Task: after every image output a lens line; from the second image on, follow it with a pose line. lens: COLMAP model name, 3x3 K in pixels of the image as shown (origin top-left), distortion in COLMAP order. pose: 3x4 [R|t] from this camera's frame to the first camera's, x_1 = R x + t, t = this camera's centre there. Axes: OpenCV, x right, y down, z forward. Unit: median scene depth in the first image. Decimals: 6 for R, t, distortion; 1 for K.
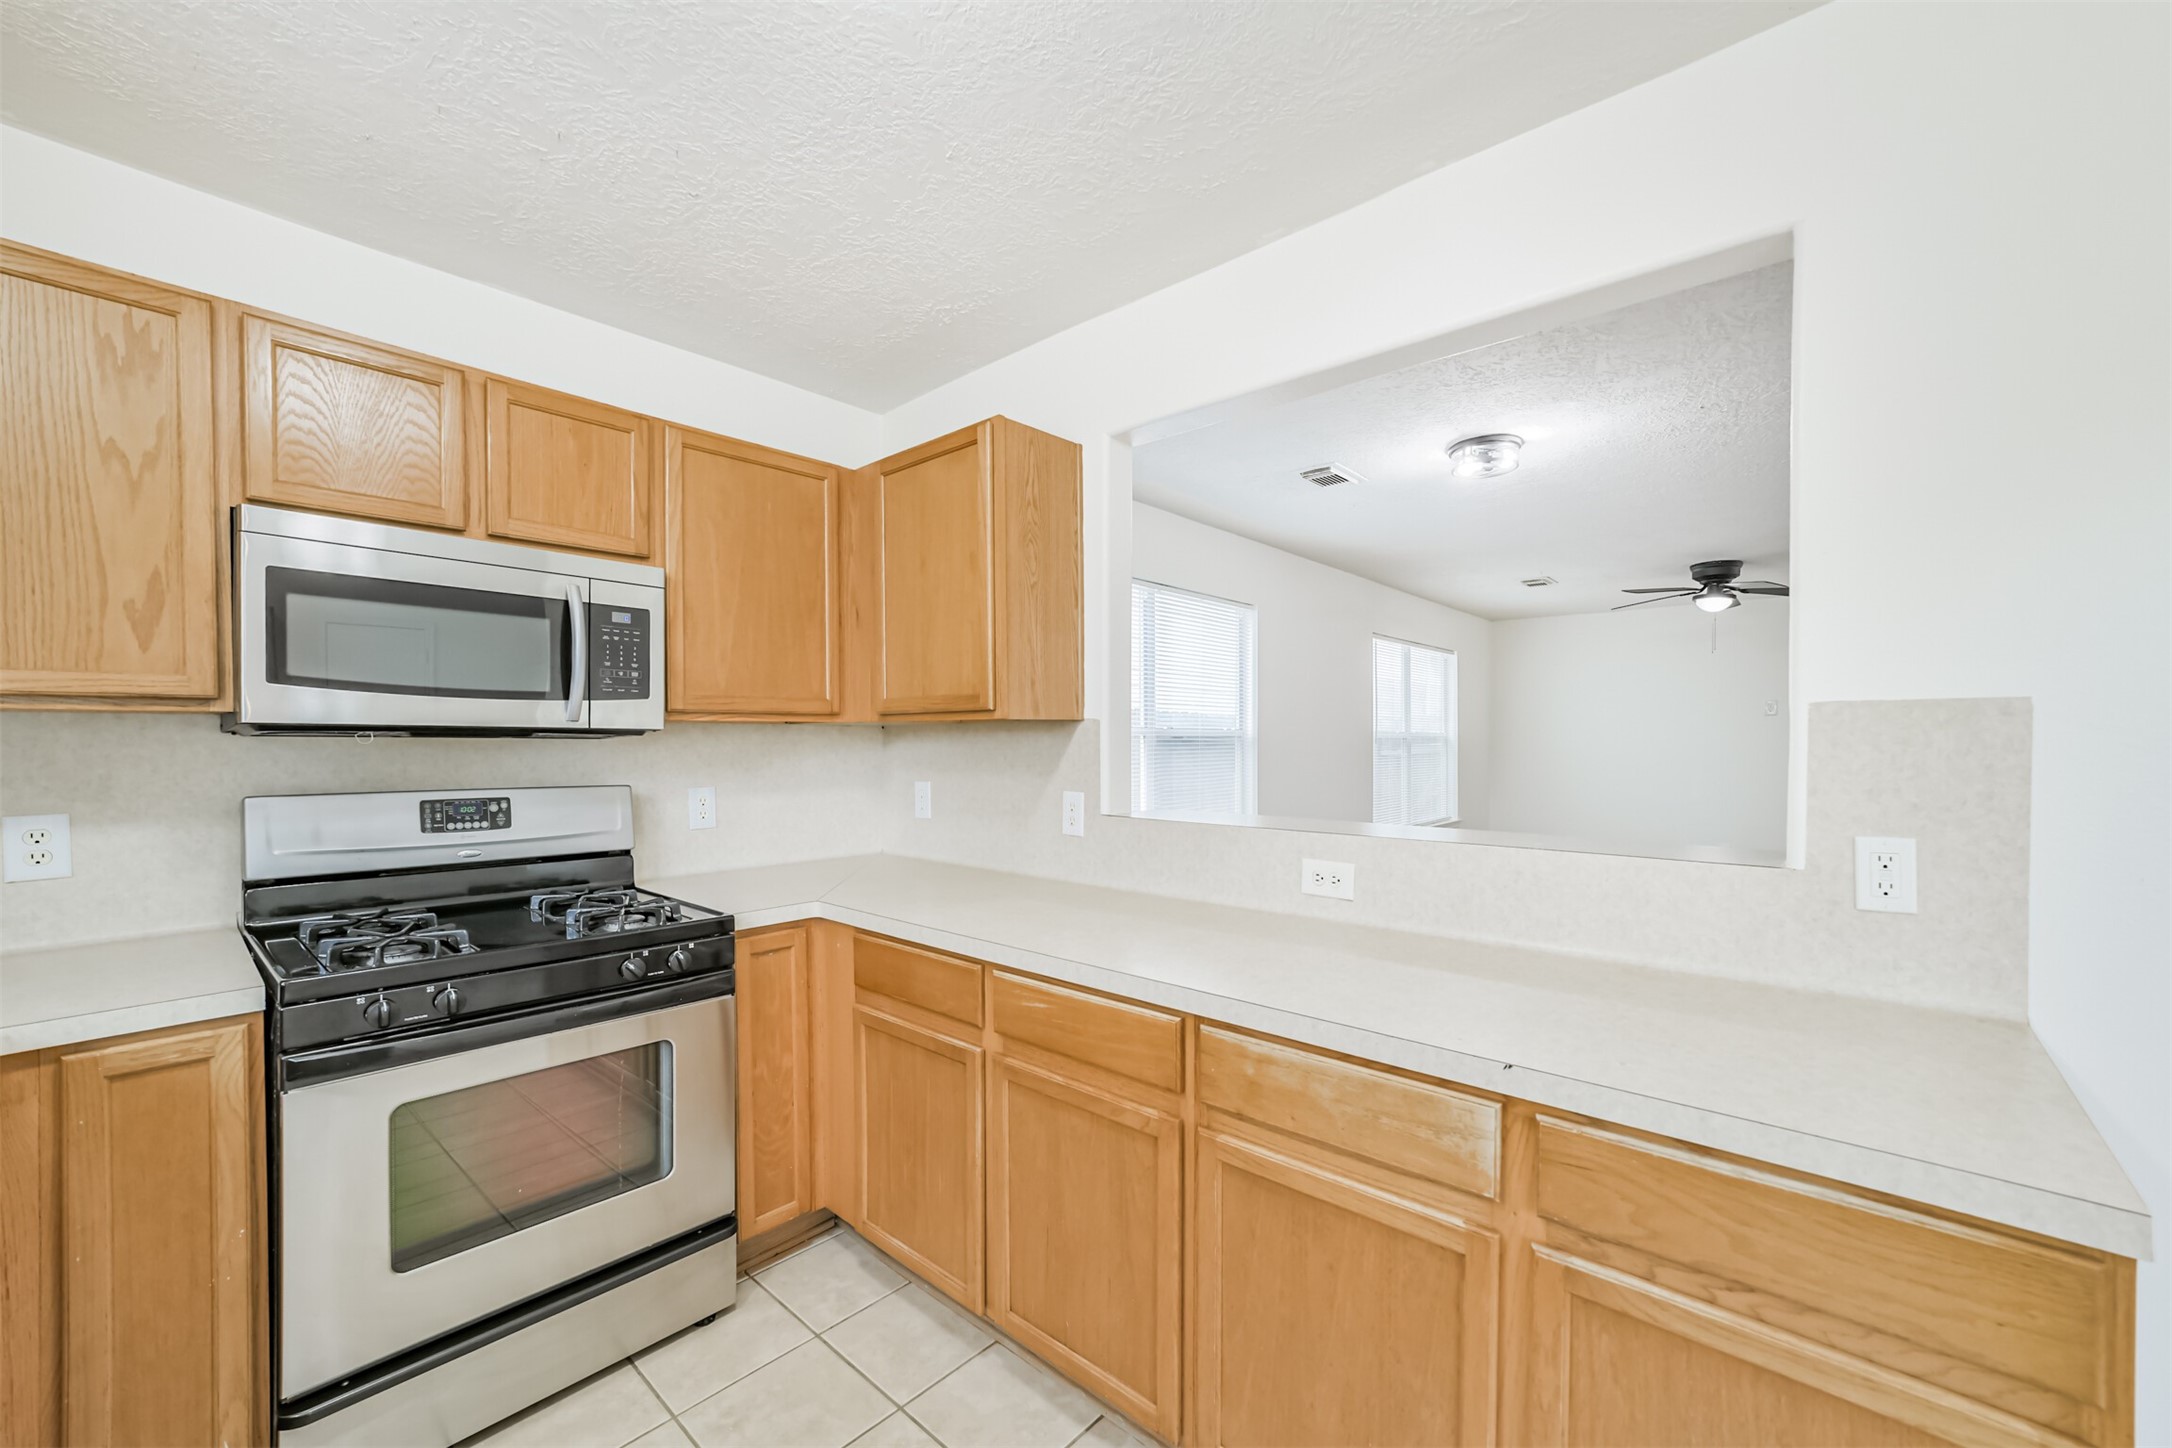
lens RADIAL K [[844.3, 0, 1105.6], [0, 844.3, 752.1], [0, 0, 1]] dist [-0.025567, 0.007053]
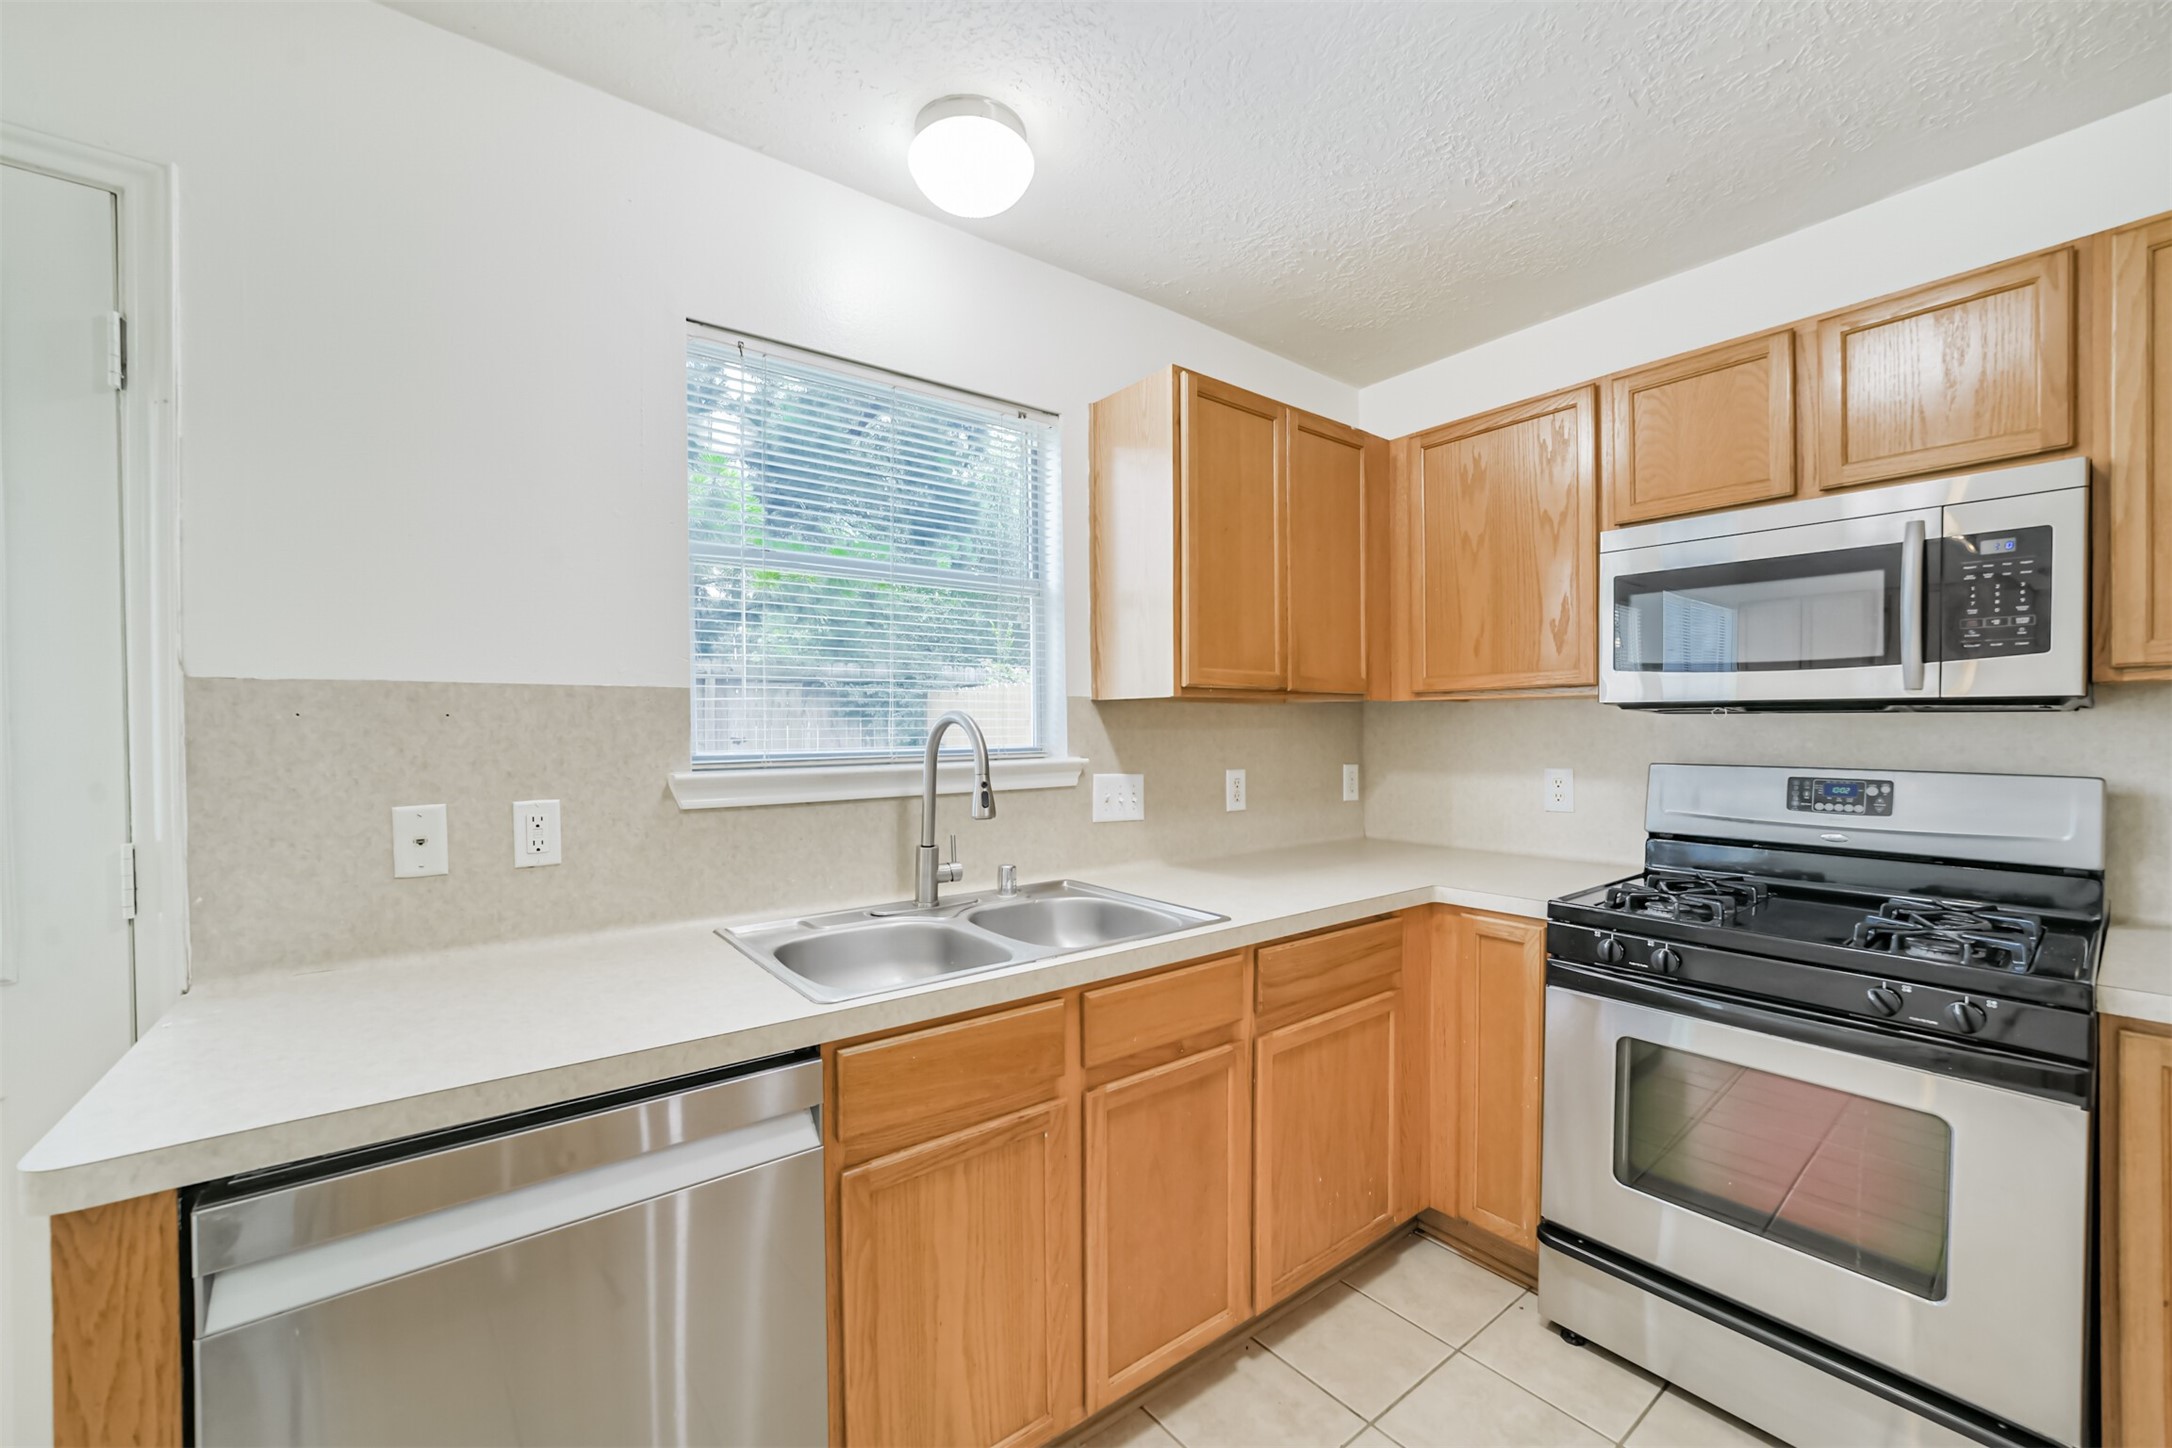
lens RADIAL K [[844.3, 0, 1105.6], [0, 844.3, 740.0], [0, 0, 1]] dist [-0.025567, 0.007053]
pose [[-0.187110, 0.014262, -0.982235, 0.297673], [-0.010648, 0.999806, 0.016546, 0.006828], [0.982281, 0.013554, -0.186922, 0.381910]]
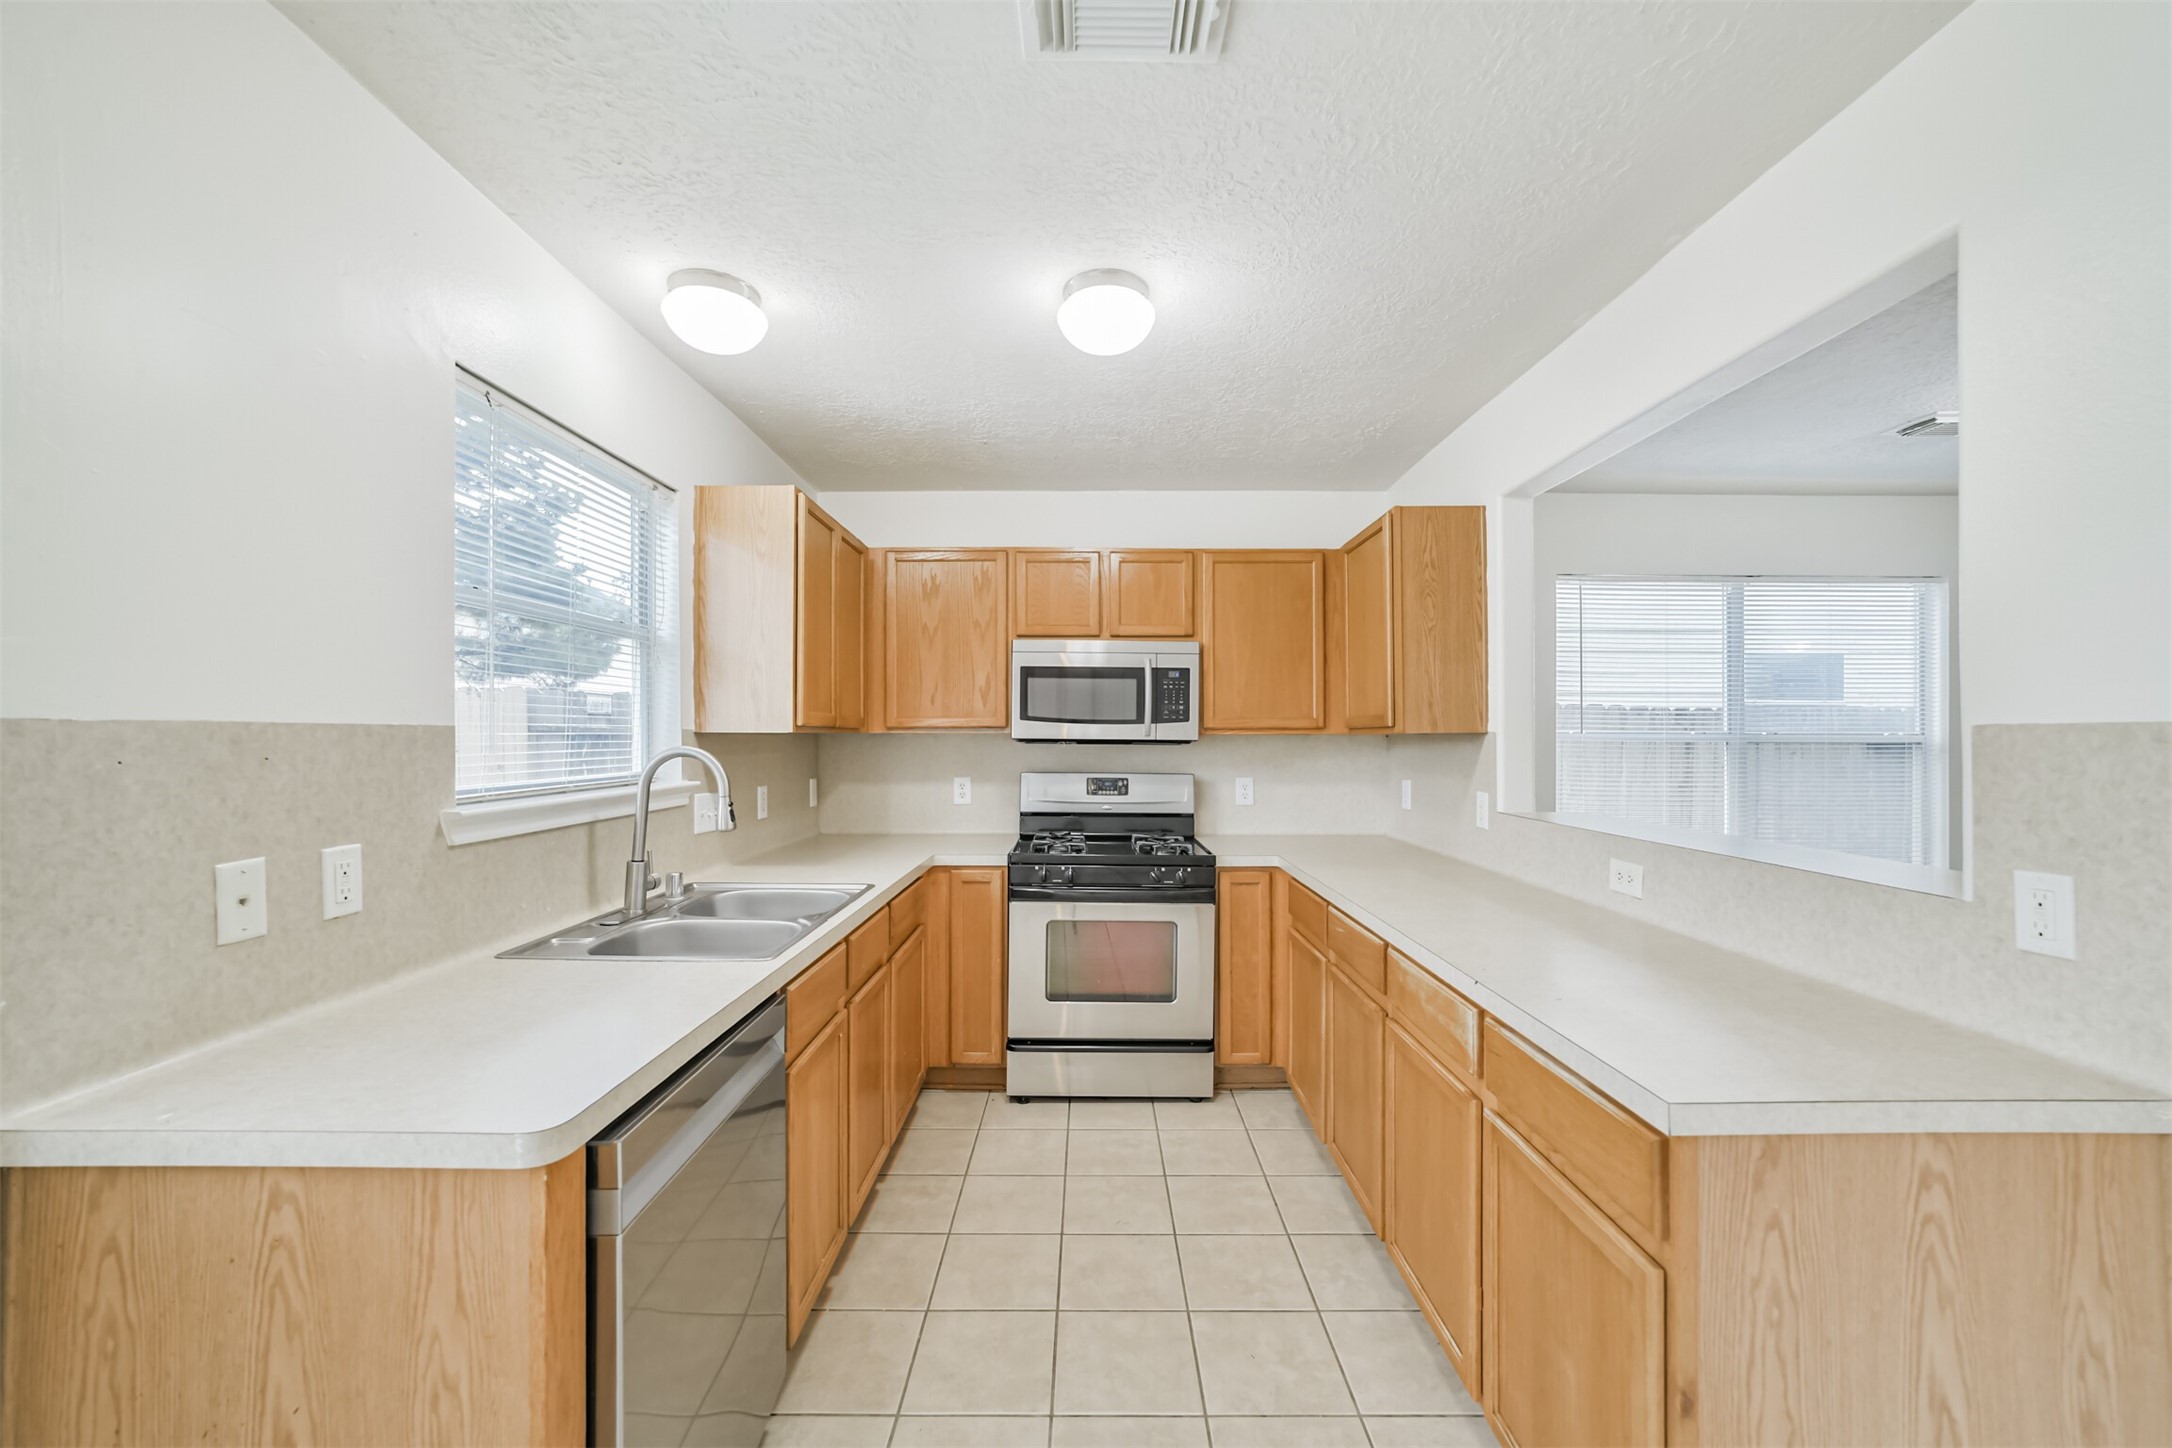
lens RADIAL K [[844.3, 0, 1102.1], [0, 844.3, 735.5], [0, 0, 1]] dist [-0.025567, 0.007053]
pose [[0.670798, 0.000962, -0.741639, 0.614450], [-0.013773, 0.999843, -0.011160, -0.016674], [0.741512, 0.017701, 0.670706, -0.260039]]
